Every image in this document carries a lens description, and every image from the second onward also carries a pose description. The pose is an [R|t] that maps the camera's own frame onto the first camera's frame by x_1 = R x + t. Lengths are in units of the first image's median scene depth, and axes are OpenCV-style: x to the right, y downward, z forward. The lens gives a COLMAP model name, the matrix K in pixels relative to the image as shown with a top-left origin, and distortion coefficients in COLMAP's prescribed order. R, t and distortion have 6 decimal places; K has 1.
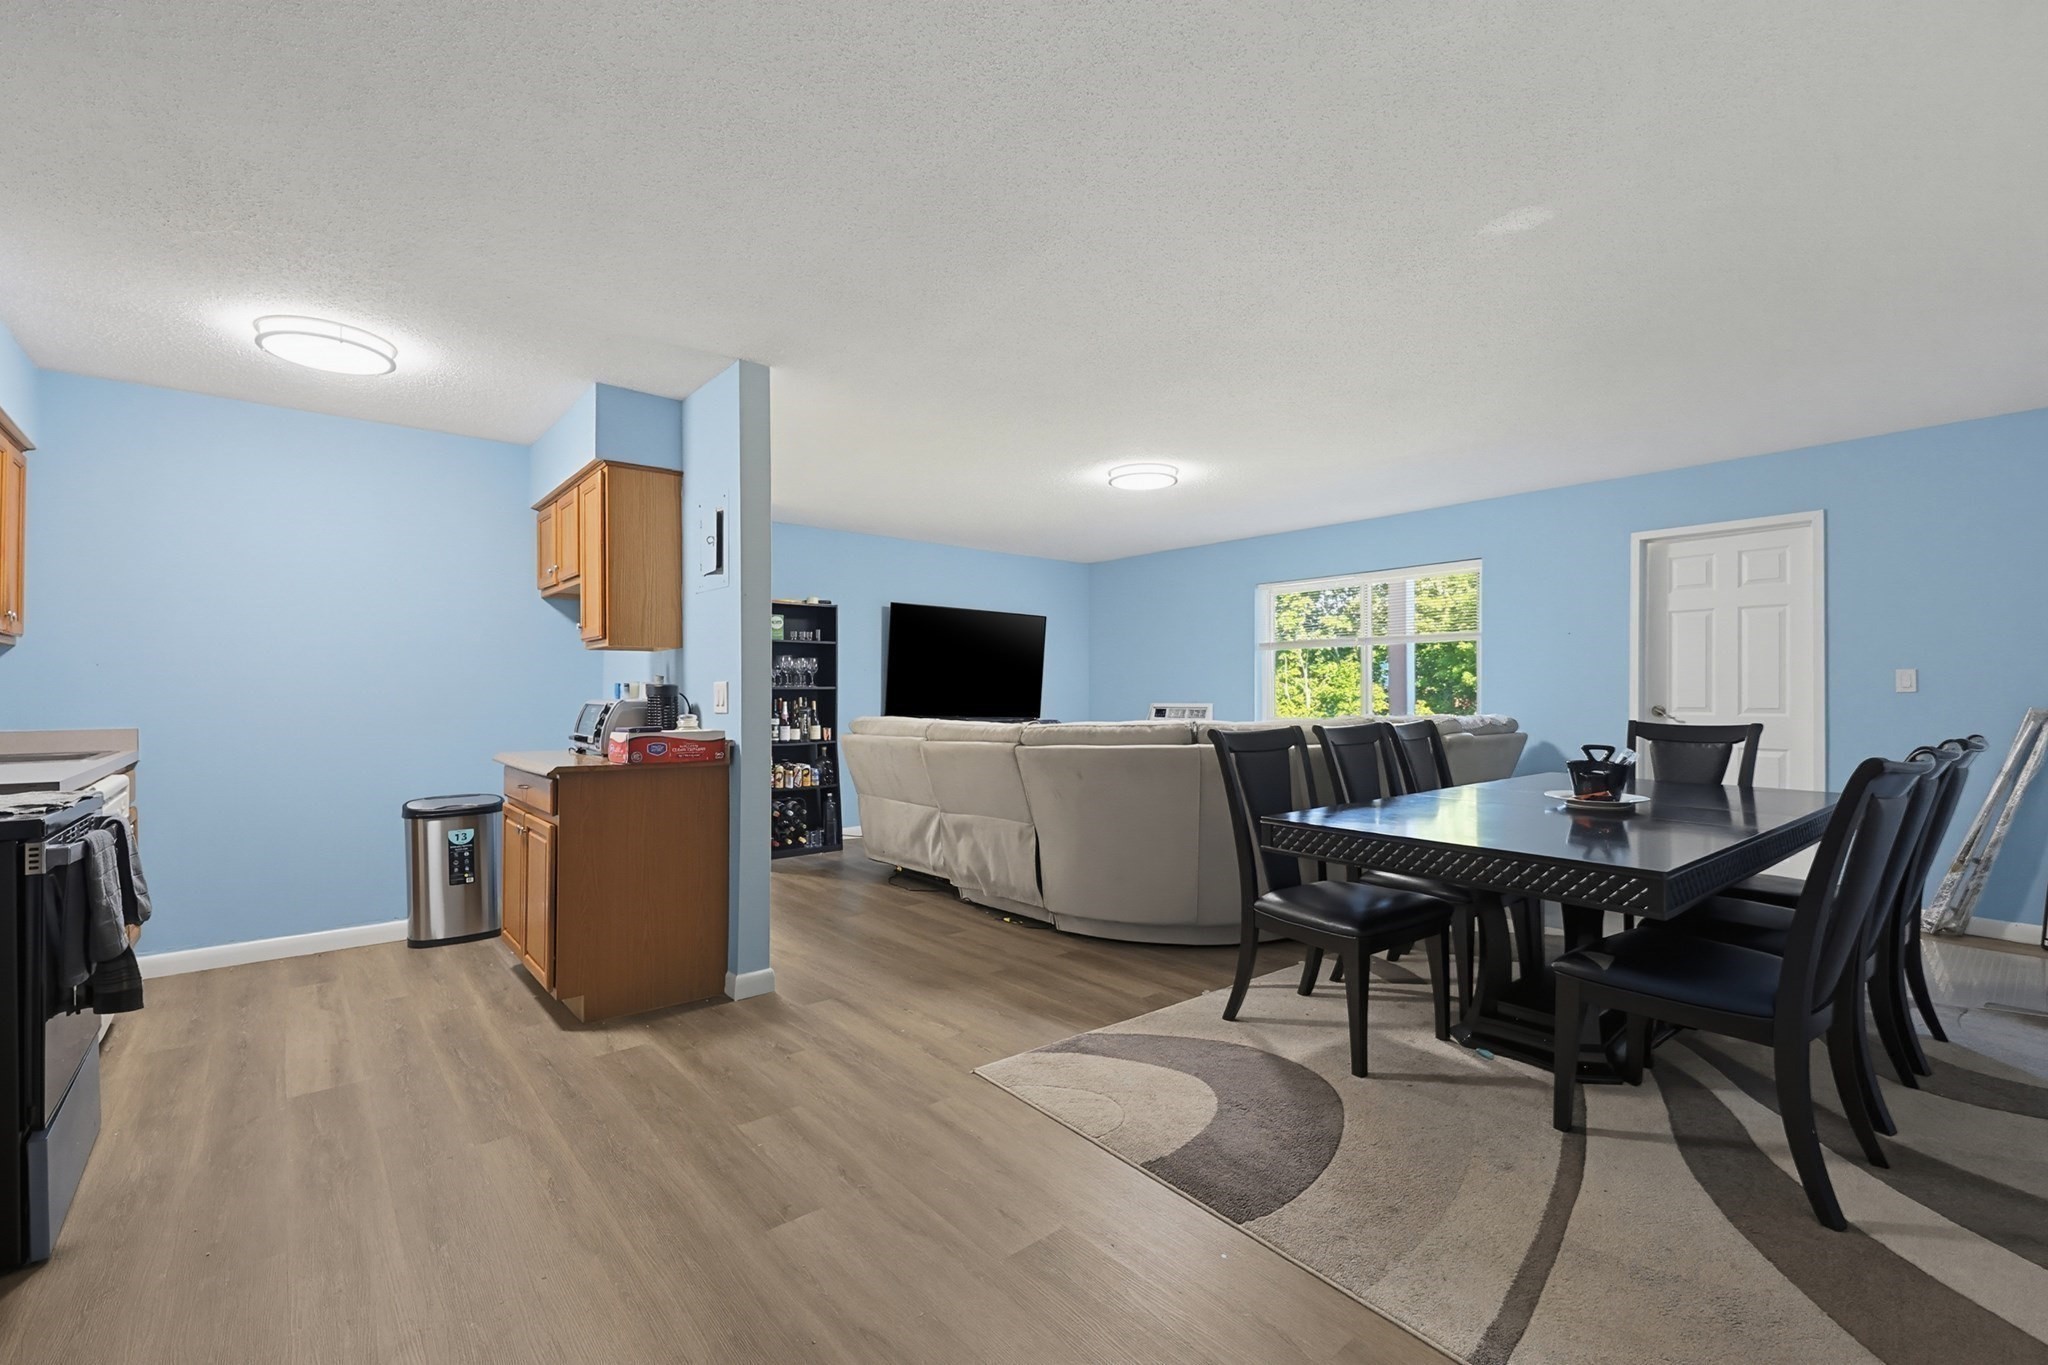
lens RADIAL K [[868.2, 0, 1020.7], [0, 868.2, 691.4], [0, 0, 1]] dist [0.002918, 0.000298]
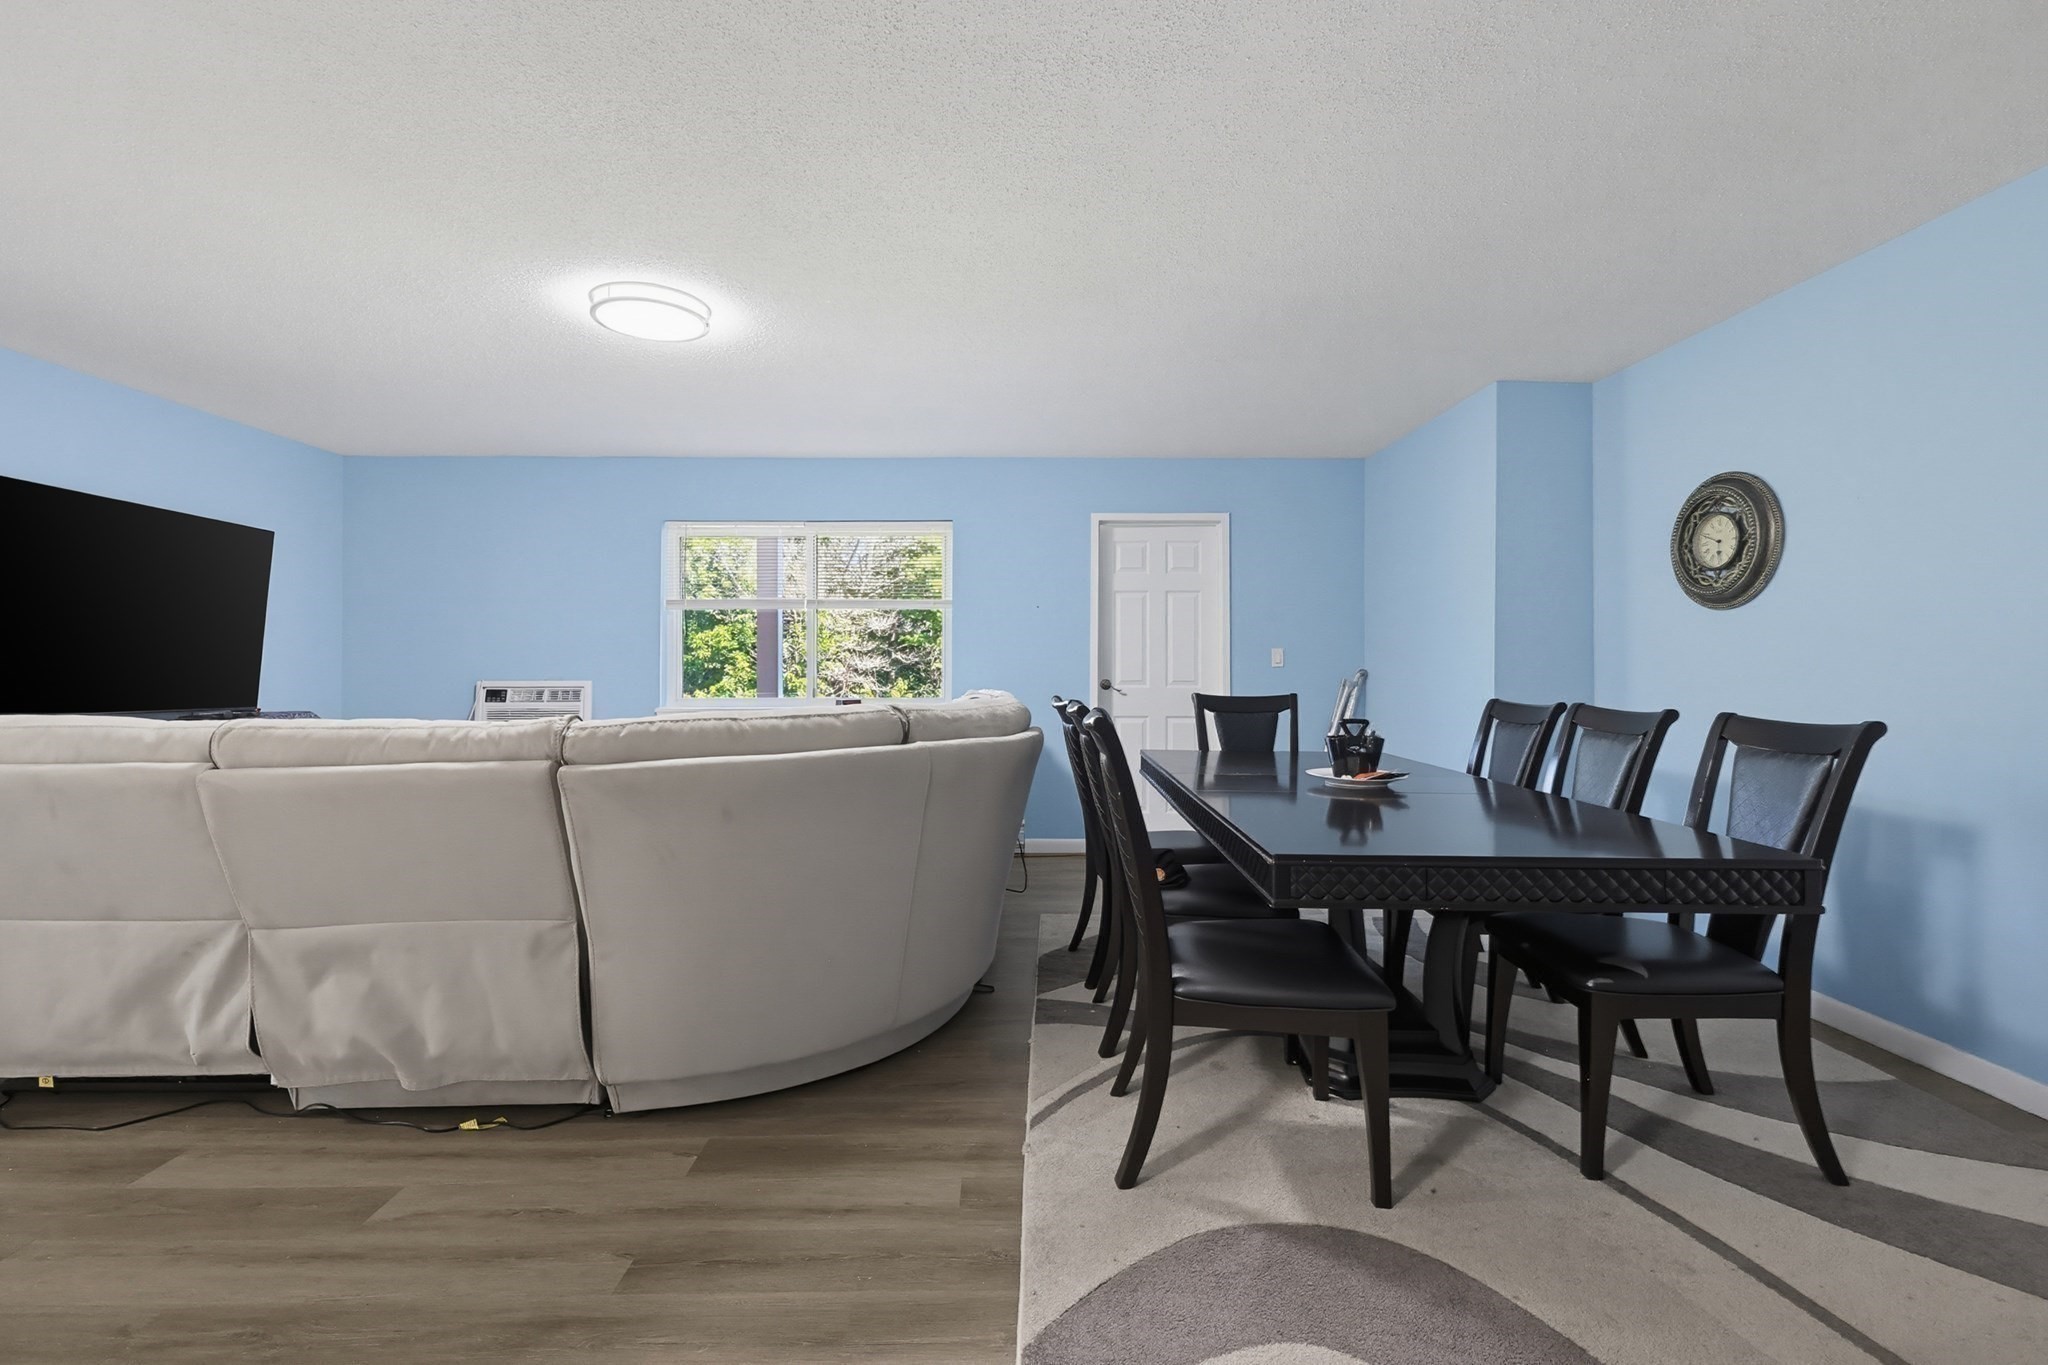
lens RADIAL K [[896.1, 0, 1017.1], [0, 896.1, 674.0], [0, 0, 1]] dist [-0.000177, 0.000126]
pose [[0.640489, 0.000150, 0.767967, -0.220678], [-0.003707, 0.999989, 0.002897, 0.009206], [-0.767958, -0.004703, 0.640483, 0.482392]]
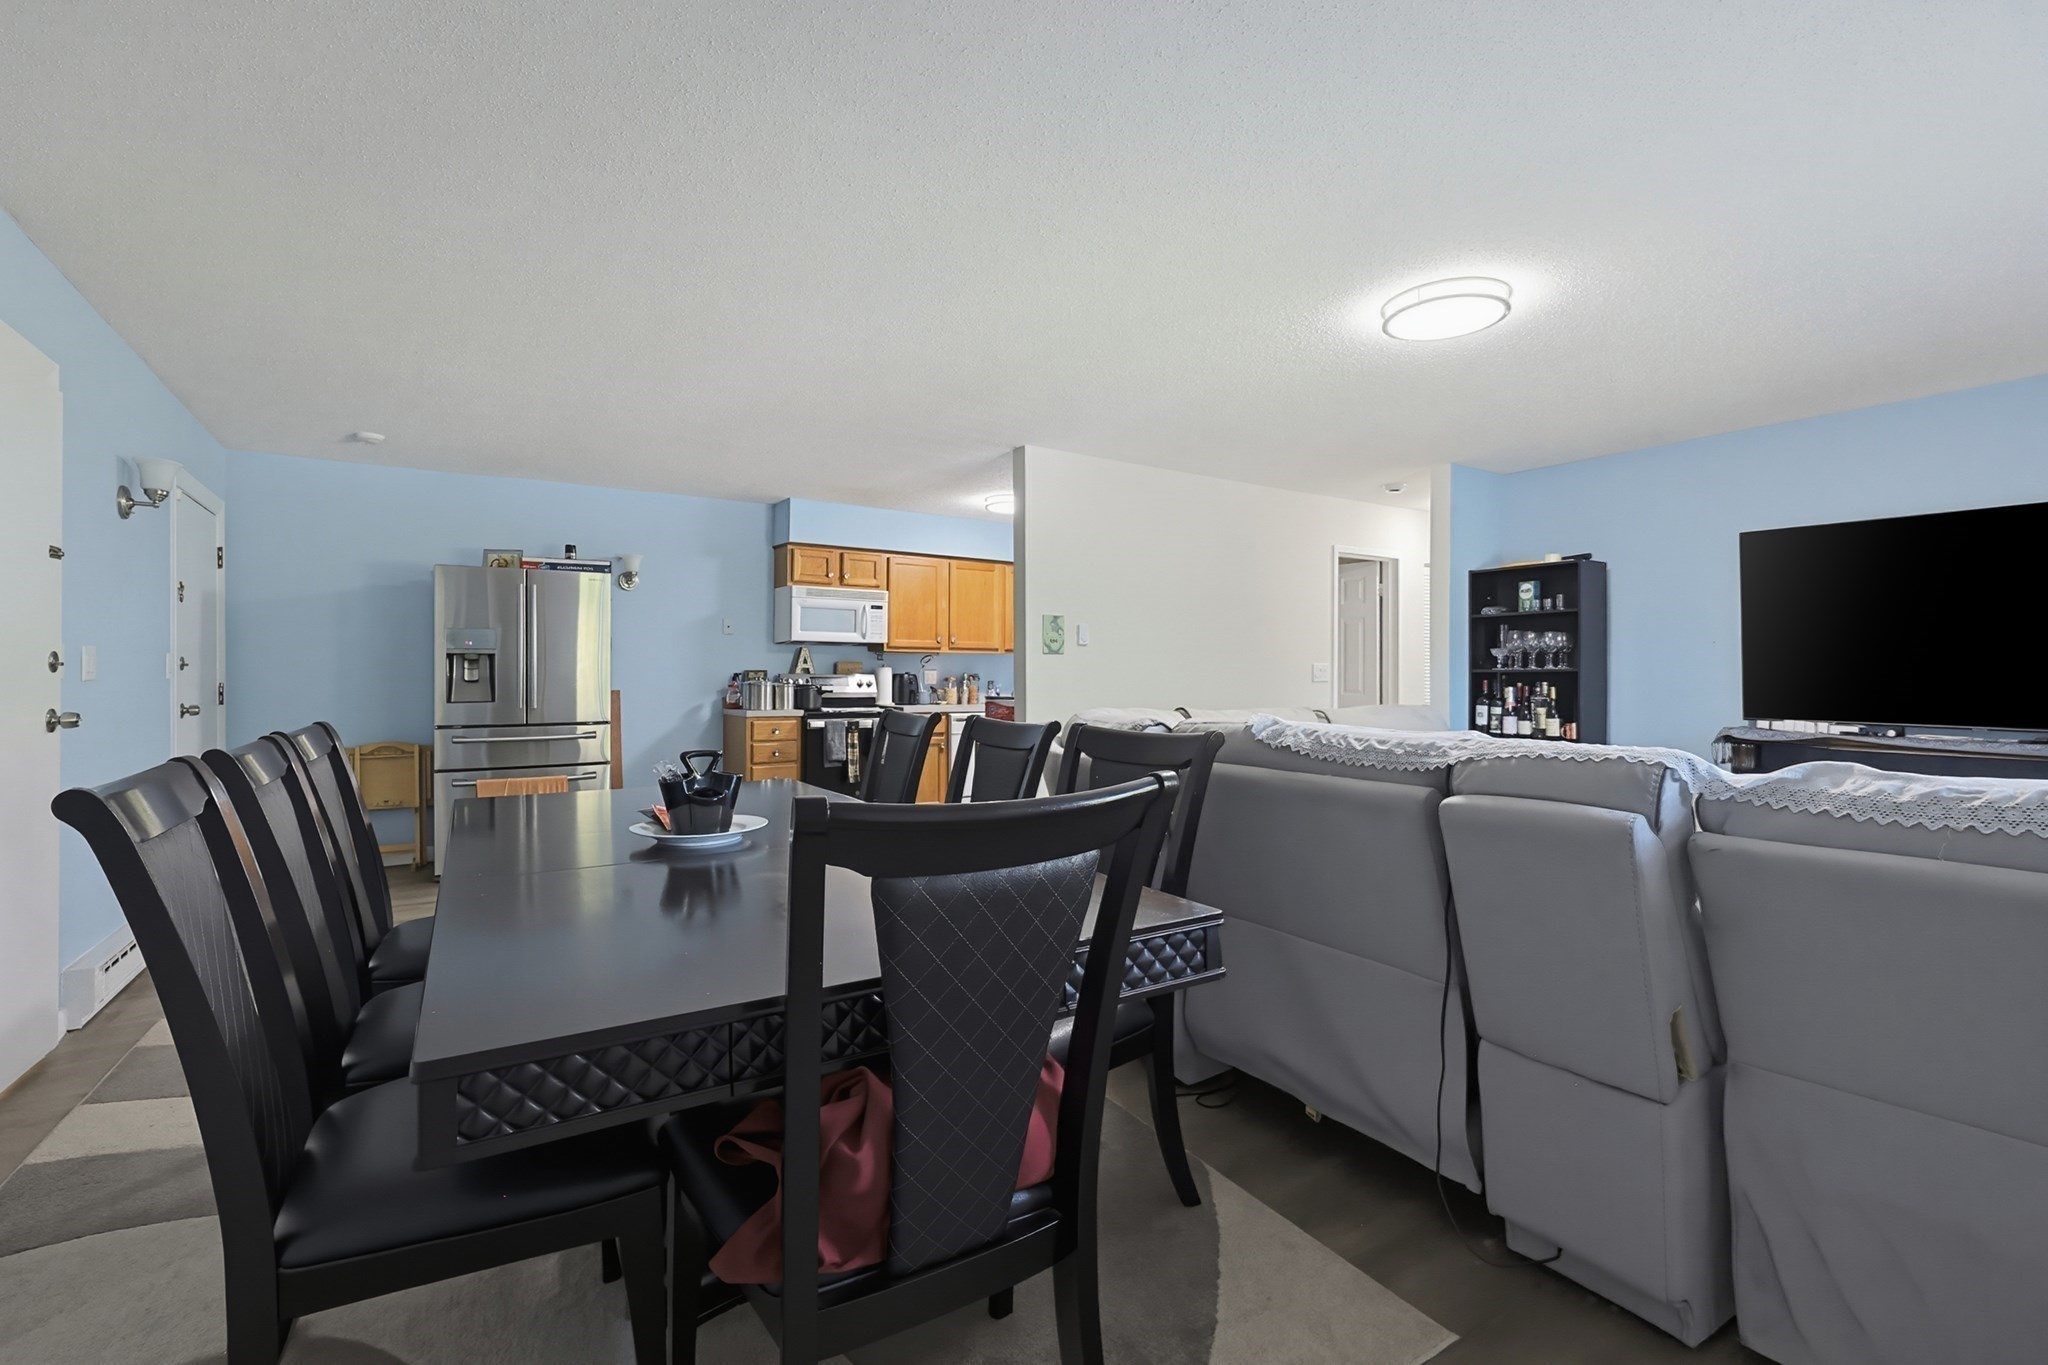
lens RADIAL K [[896.1, 0, 1017.1], [0, 896.1, 674.0], [0, 0, 1]] dist [-0.000177, 0.000126]
pose [[-0.123228, -0.001602, -0.992377, 0.955865], [-0.000554, 0.999999, -0.001545, 0.001490], [0.992378, 0.000359, -0.123229, 0.963309]]
